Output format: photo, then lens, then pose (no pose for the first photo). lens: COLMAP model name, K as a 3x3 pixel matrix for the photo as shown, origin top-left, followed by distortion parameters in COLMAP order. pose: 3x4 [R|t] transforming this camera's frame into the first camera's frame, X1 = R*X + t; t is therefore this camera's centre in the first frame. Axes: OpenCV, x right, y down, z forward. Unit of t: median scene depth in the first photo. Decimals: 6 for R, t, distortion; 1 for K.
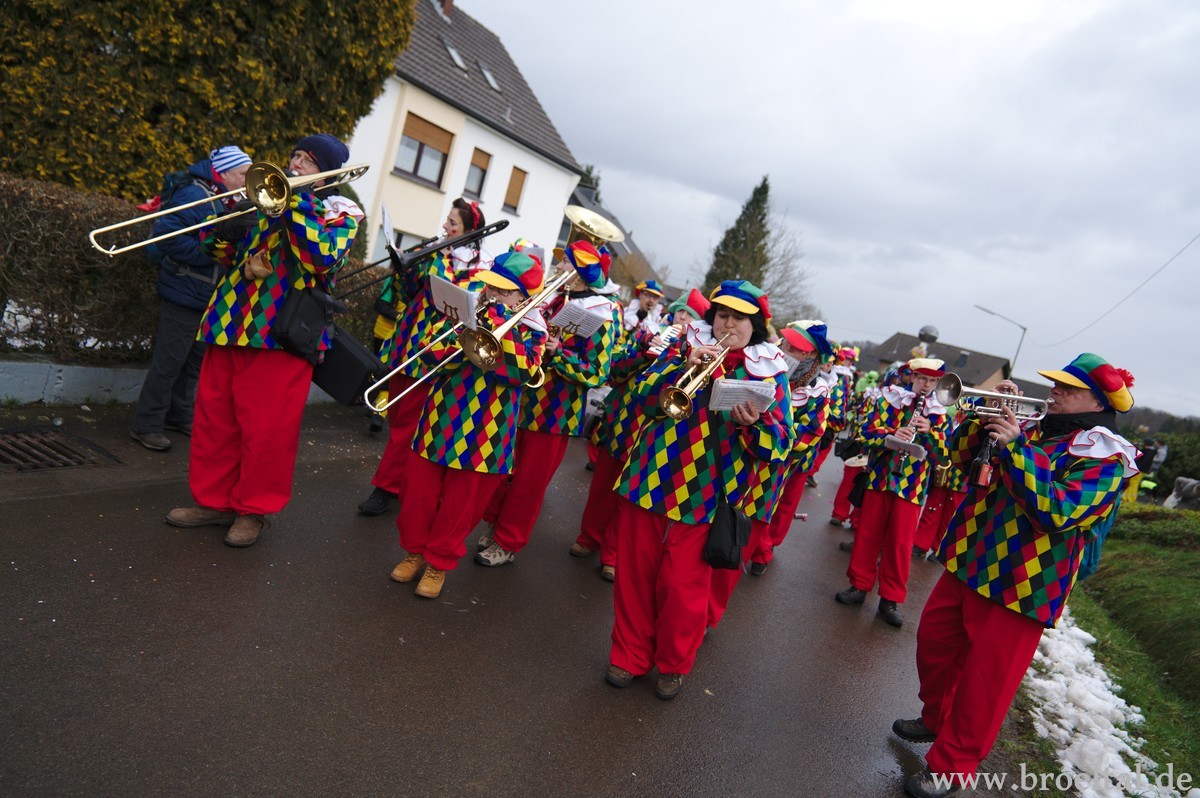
lens RADIAL K [[848.4, 0, 595.3], [0, 848.4, 396.9], [0, 0, 1]] dist [0.035523, 0.004577]
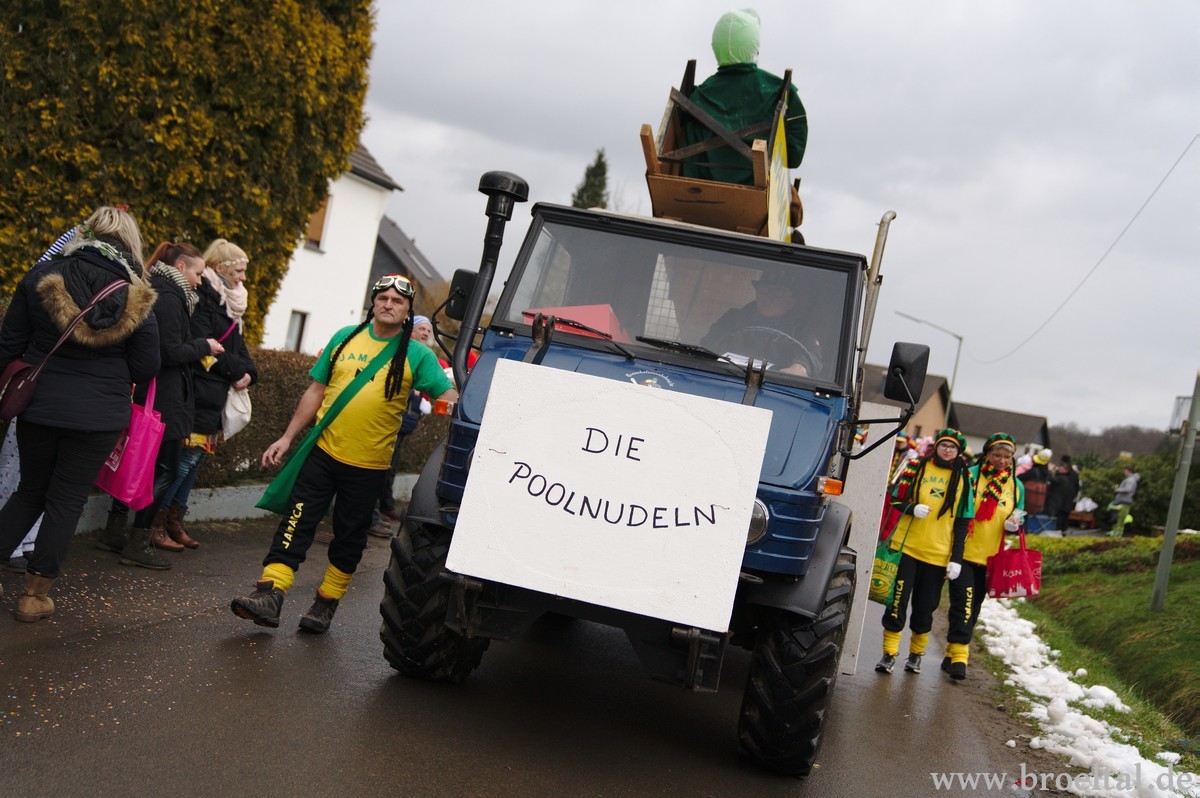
lens RADIAL K [[1342.3, 0, 603.6], [0, 1342.3, 401.1], [0, 0, 1]] dist [-0.013601, 0.000000]
pose [[0.976035, -0.088883, 0.198634, -0.297013], [0.099959, 0.993908, -0.046423, -0.009753], [-0.193297, 0.065166, 0.978974, -0.611385]]
